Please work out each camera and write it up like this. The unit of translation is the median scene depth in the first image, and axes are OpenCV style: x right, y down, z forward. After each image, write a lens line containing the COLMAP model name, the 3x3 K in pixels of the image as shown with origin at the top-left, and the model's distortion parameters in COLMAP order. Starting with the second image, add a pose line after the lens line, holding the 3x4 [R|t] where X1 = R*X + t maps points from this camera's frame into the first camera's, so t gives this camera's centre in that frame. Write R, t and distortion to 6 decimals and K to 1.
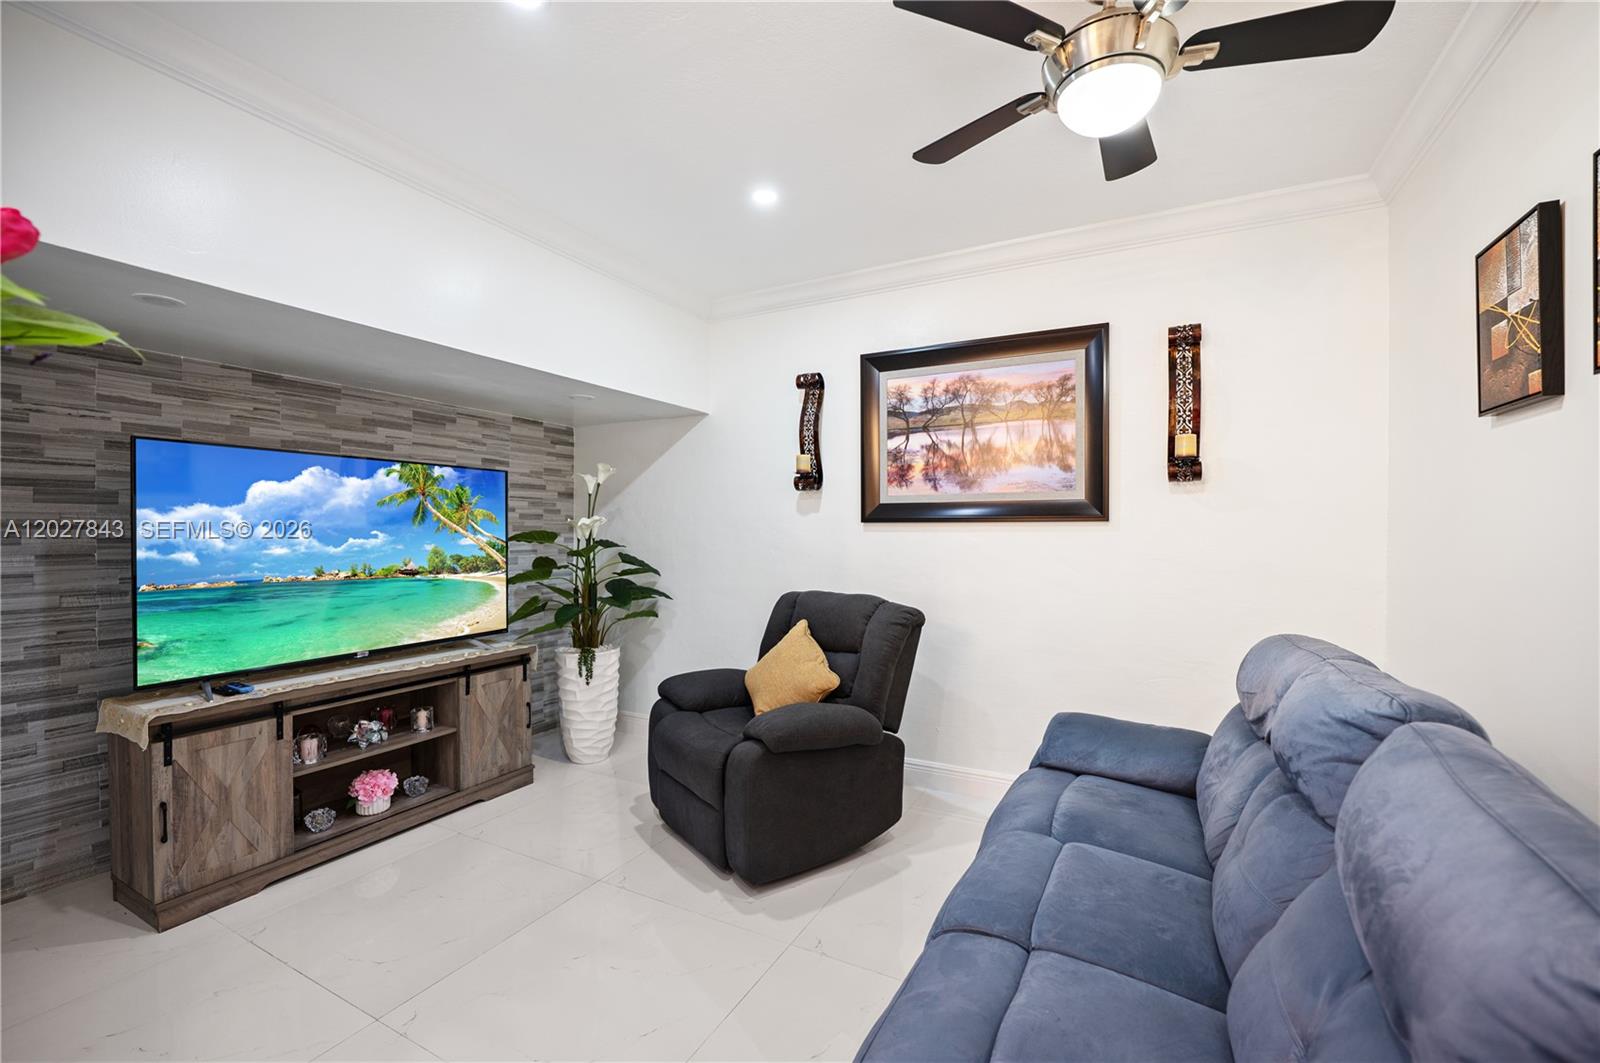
lens RADIAL K [[687.8, 0, 799.1], [0, 687.8, 526.9], [0, 0, 1]] dist [-0.002132, 0.000011]
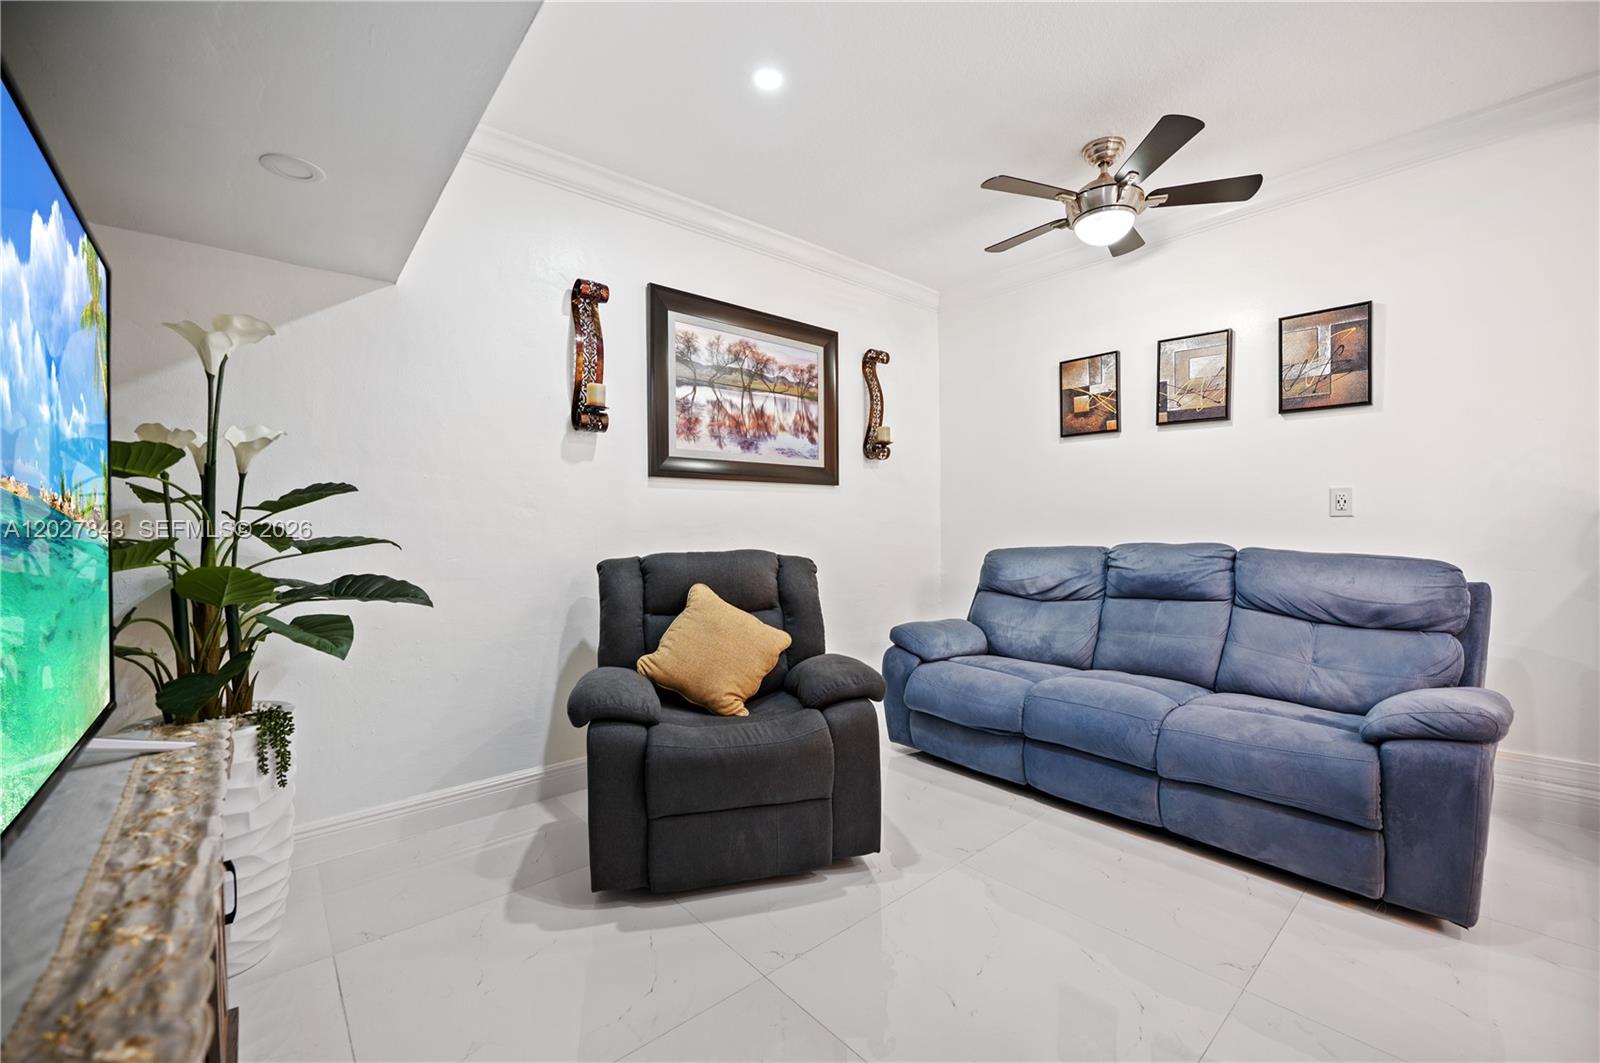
lens RADIAL K [[646.2, 0, 801.6], [0, 646.2, 533.4], [0, 0, 1]] dist [-0.015967, 0.000126]
pose [[0.353766, -0.013448, 0.935237, -0.646858], [0.004183, 0.999909, 0.012796, 0.060019], [-0.935325, -0.000614, 0.353790, 0.569204]]
